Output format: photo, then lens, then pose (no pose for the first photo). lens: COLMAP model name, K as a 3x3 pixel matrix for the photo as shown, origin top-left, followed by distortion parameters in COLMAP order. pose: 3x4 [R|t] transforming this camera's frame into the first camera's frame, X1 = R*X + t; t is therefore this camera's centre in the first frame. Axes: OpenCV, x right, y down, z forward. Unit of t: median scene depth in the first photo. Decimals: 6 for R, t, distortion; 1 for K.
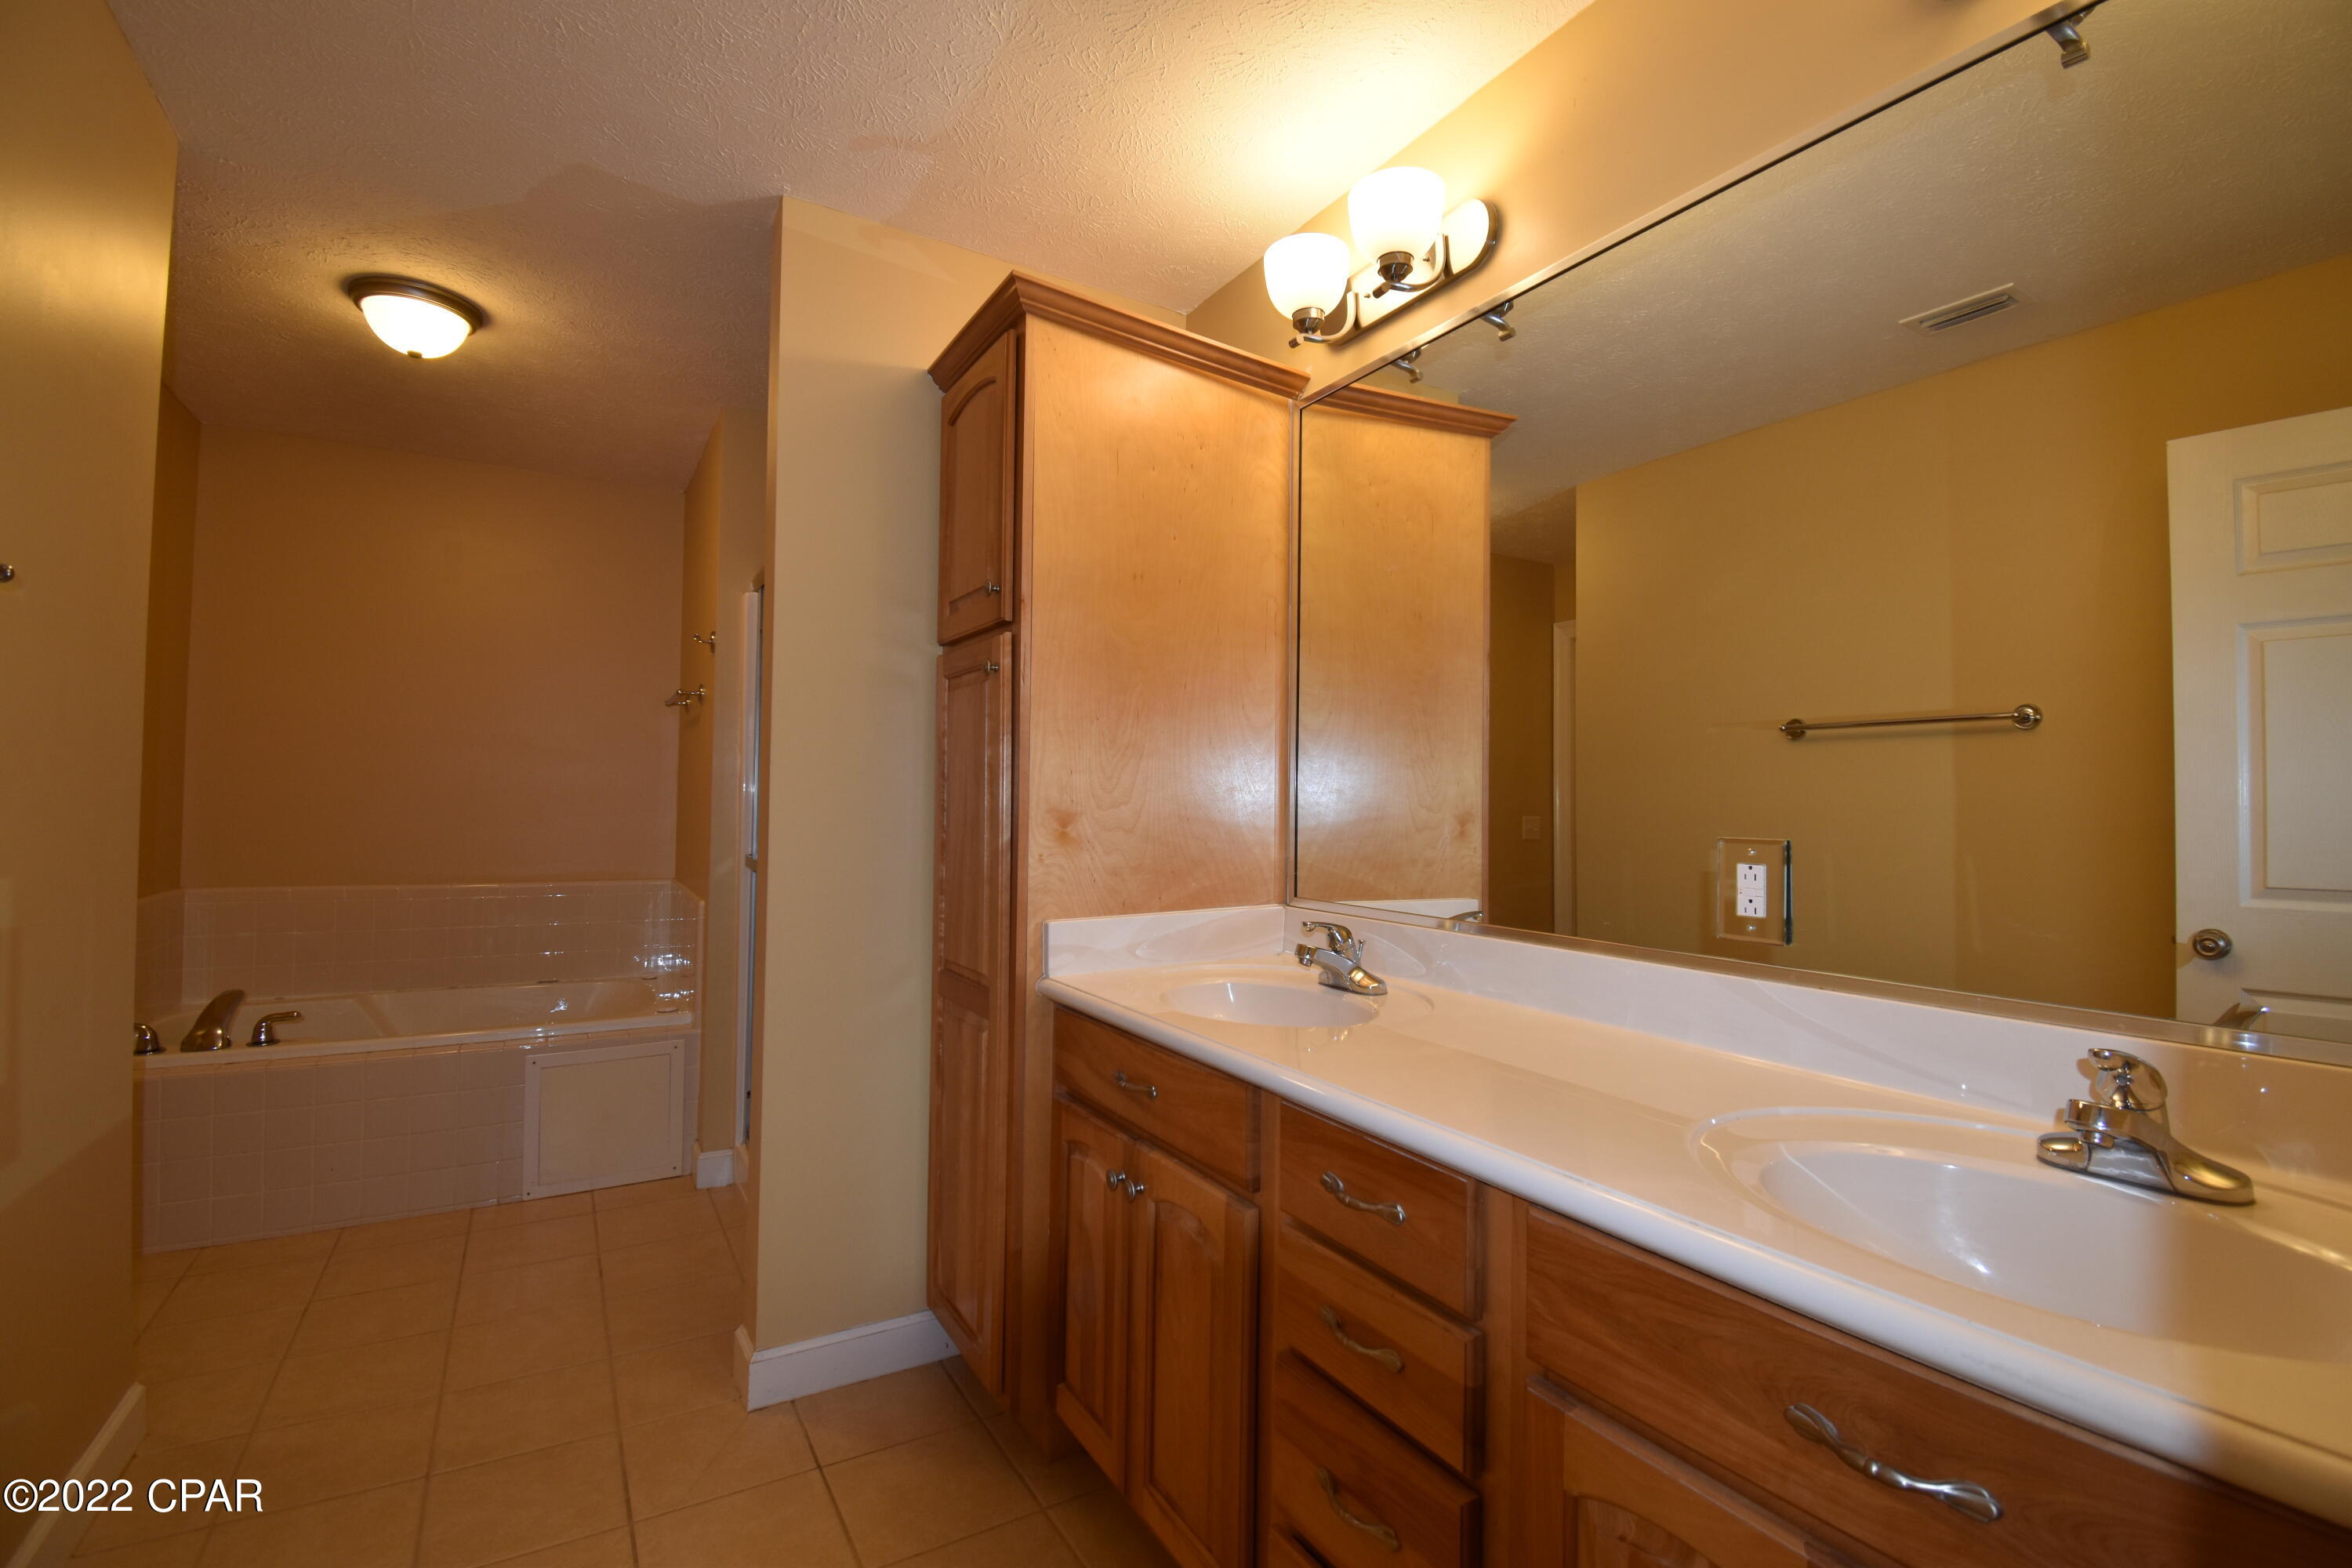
lens RADIAL K [[1032.7, 0, 1183.0], [0, 1032.7, 773.4], [0, 0, 1]] dist [0.019302, -0.025853]
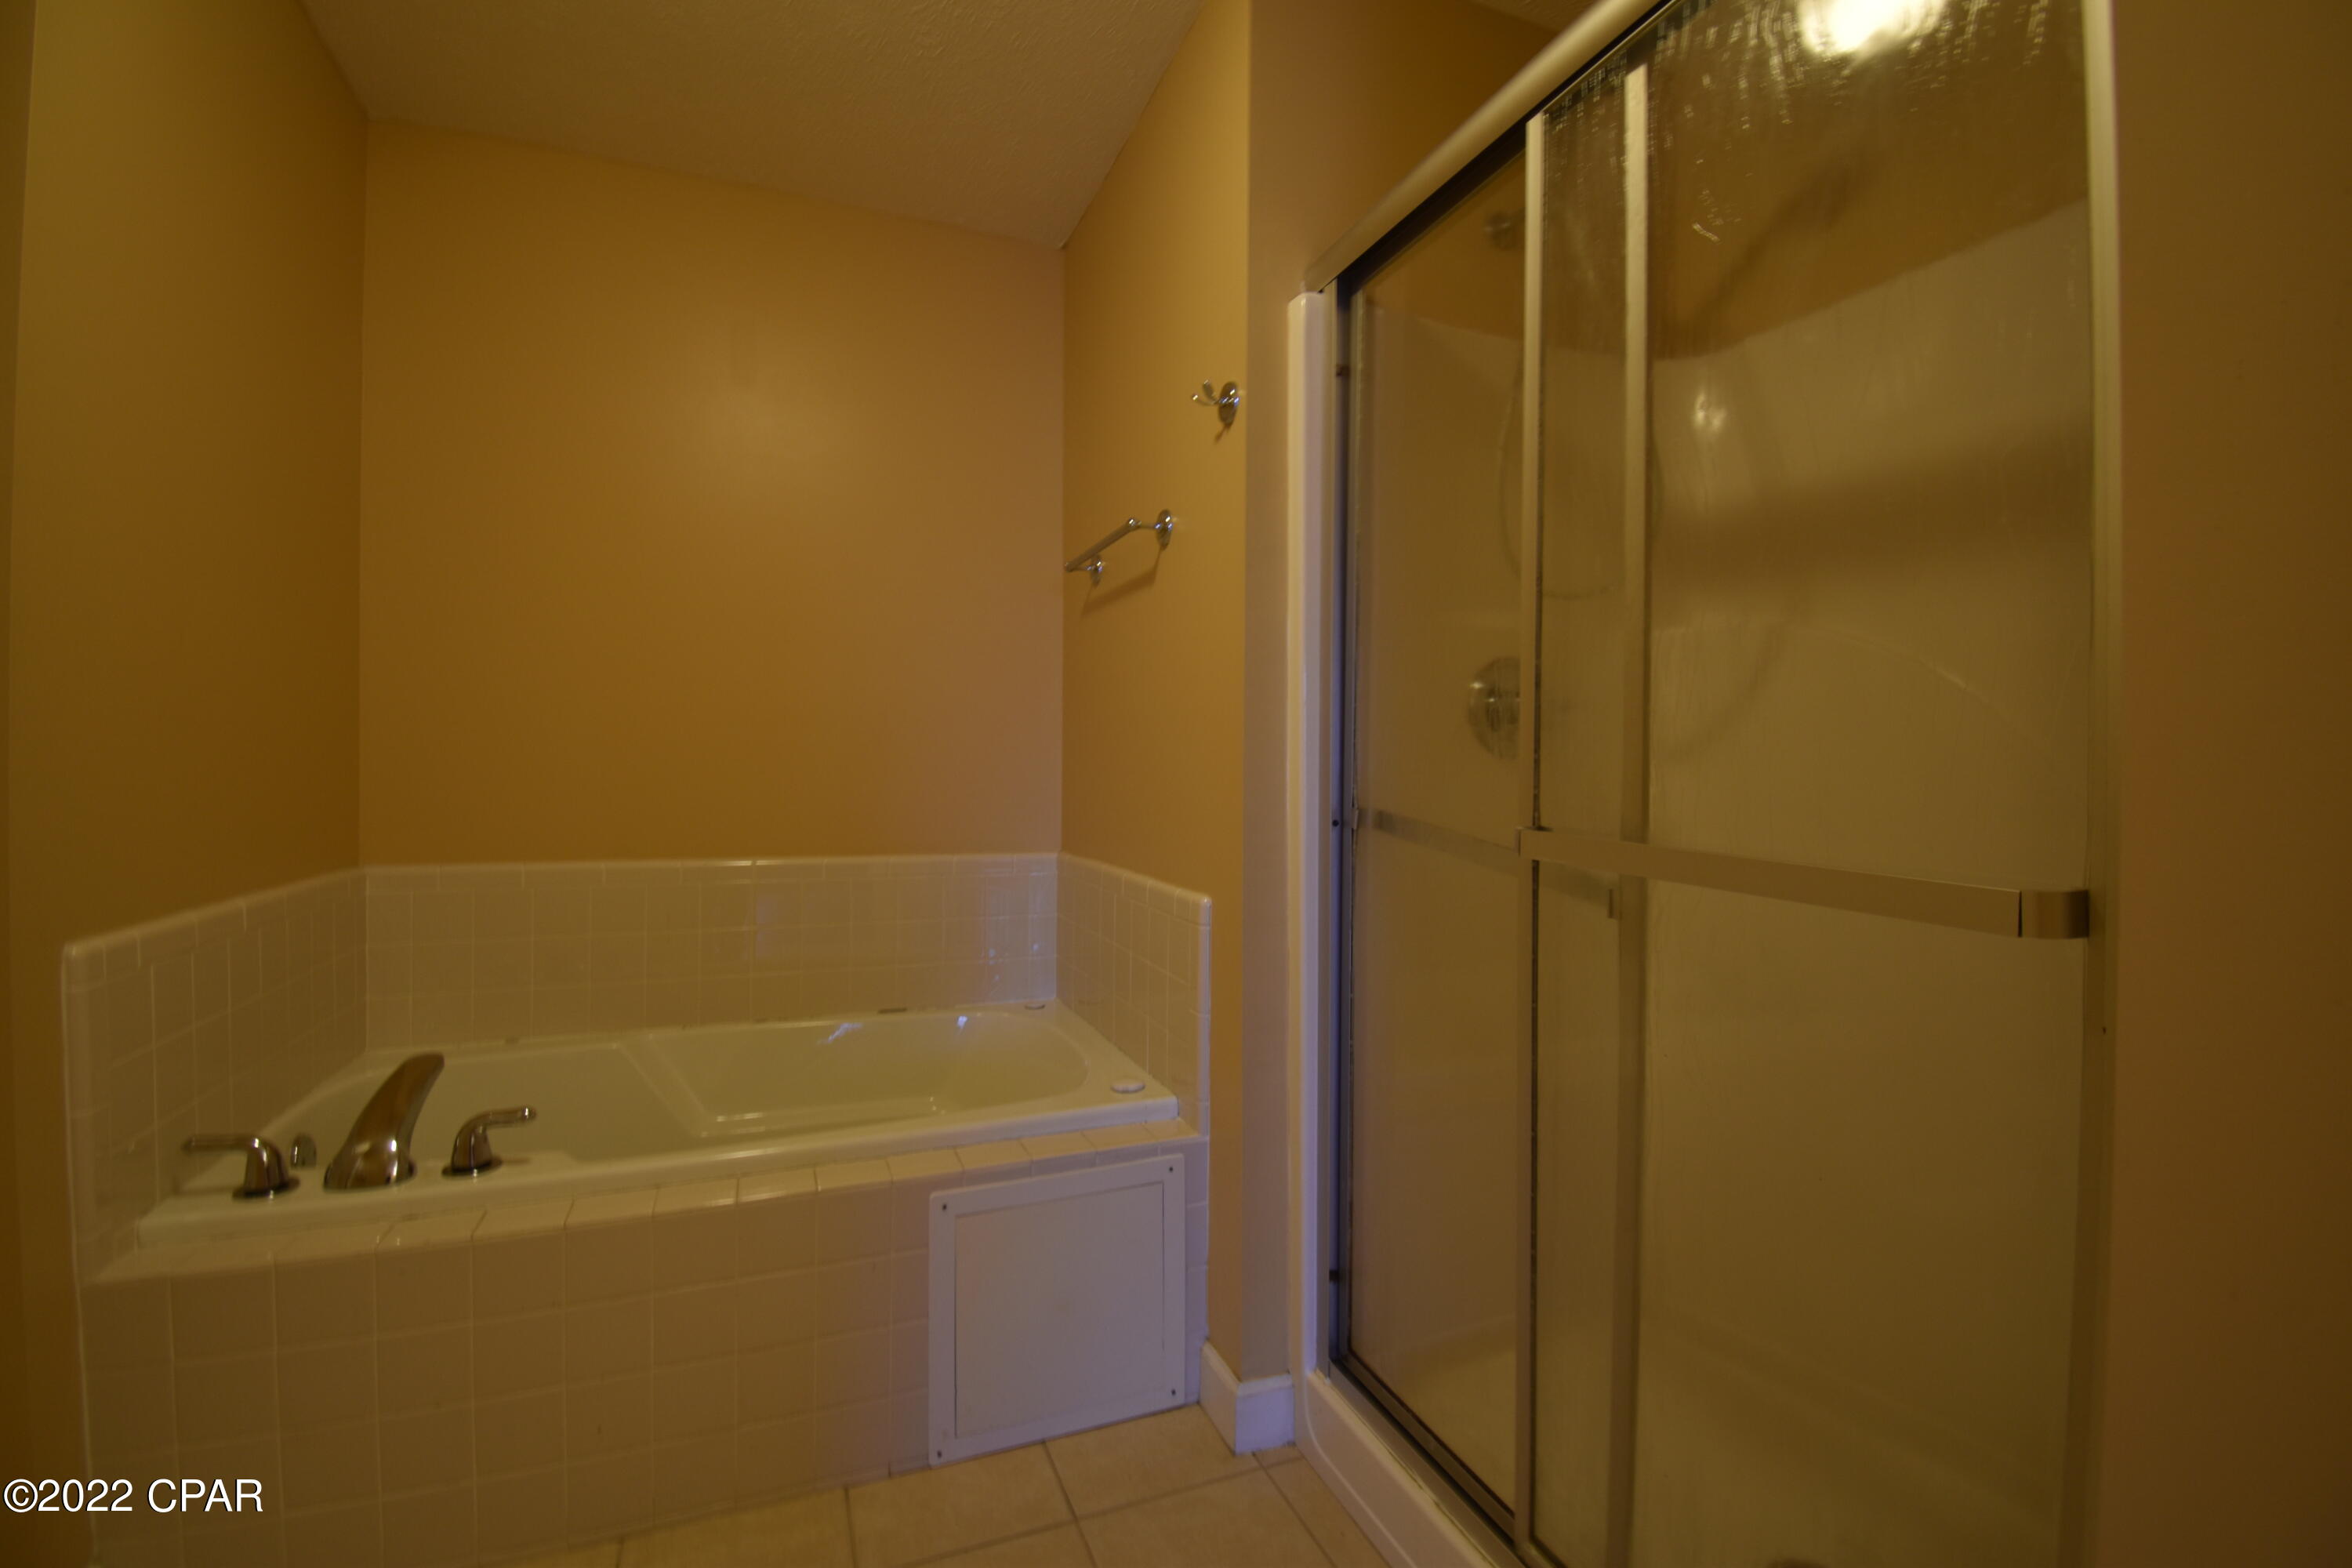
lens RADIAL K [[1032.7, 0, 1183.0], [0, 1032.7, 773.4], [0, 0, 1]] dist [0.019302, -0.025853]
pose [[0.991110, -0.005074, -0.132949, -0.450532], [0.008951, 0.999552, 0.028576, 0.046013], [0.132744, -0.029512, 0.990711, 0.518365]]
